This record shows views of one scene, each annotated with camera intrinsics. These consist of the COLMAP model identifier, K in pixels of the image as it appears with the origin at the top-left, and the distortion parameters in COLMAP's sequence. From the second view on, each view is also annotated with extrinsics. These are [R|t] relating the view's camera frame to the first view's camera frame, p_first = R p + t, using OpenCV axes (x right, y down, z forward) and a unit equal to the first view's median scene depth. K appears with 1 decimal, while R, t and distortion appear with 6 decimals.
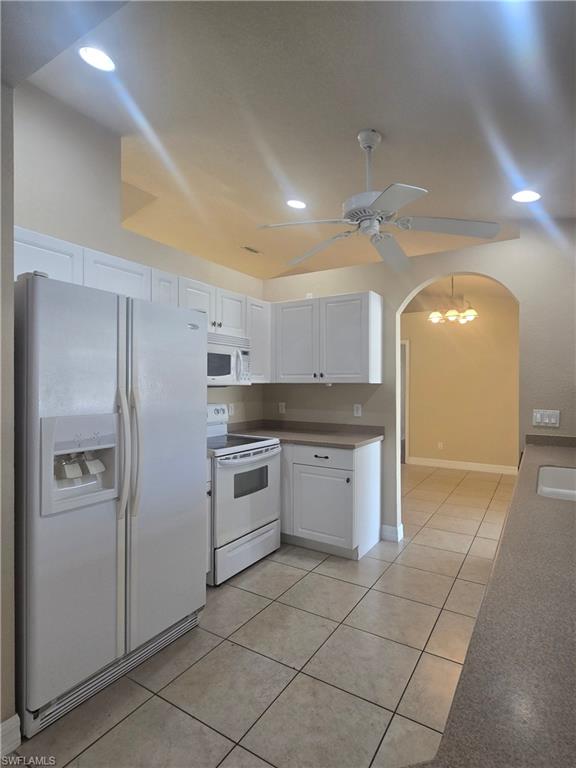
lens RADIAL K [[402.8, 0, 293.9], [0, 402.8, 383.9], [0, 0, 1]] dist [-0.002008, -0.000276]
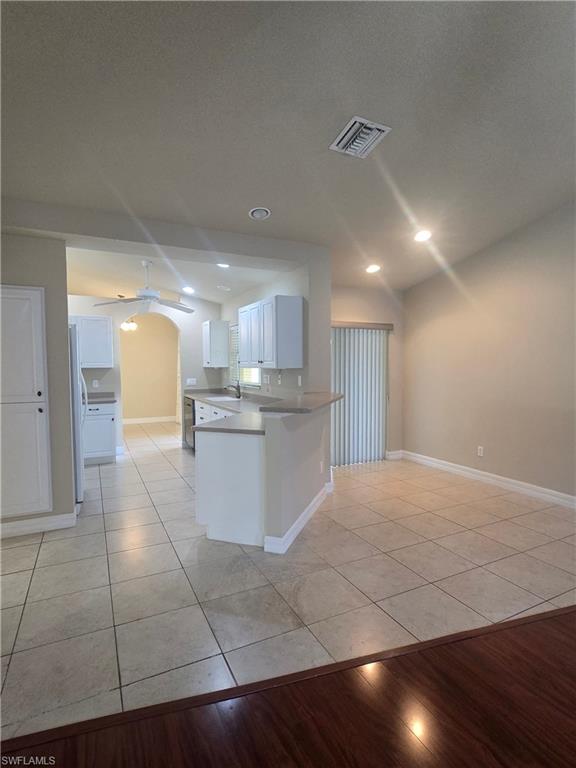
lens RADIAL K [[402.8, 0, 293.9], [0, 402.8, 383.9], [0, 0, 1]] dist [-0.002008, -0.000276]
pose [[0.515765, -0.044624, 0.855567, -0.950495], [0.004038, 0.998758, 0.049658, -0.016428], [-0.856720, -0.022157, 0.515305, -0.641812]]
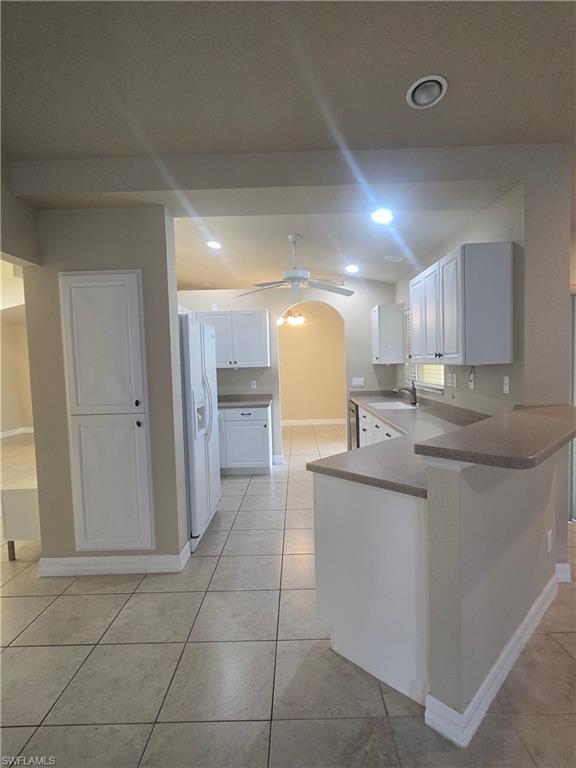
lens RADIAL K [[402.8, 0, 293.9], [0, 402.8, 383.9], [0, 0, 1]] dist [-0.002008, -0.000276]
pose [[0.850281, -0.051968, 0.523757, -0.572669], [0.028128, 0.998178, 0.053377, -0.016851], [-0.525577, -0.030653, 0.850194, -0.426633]]
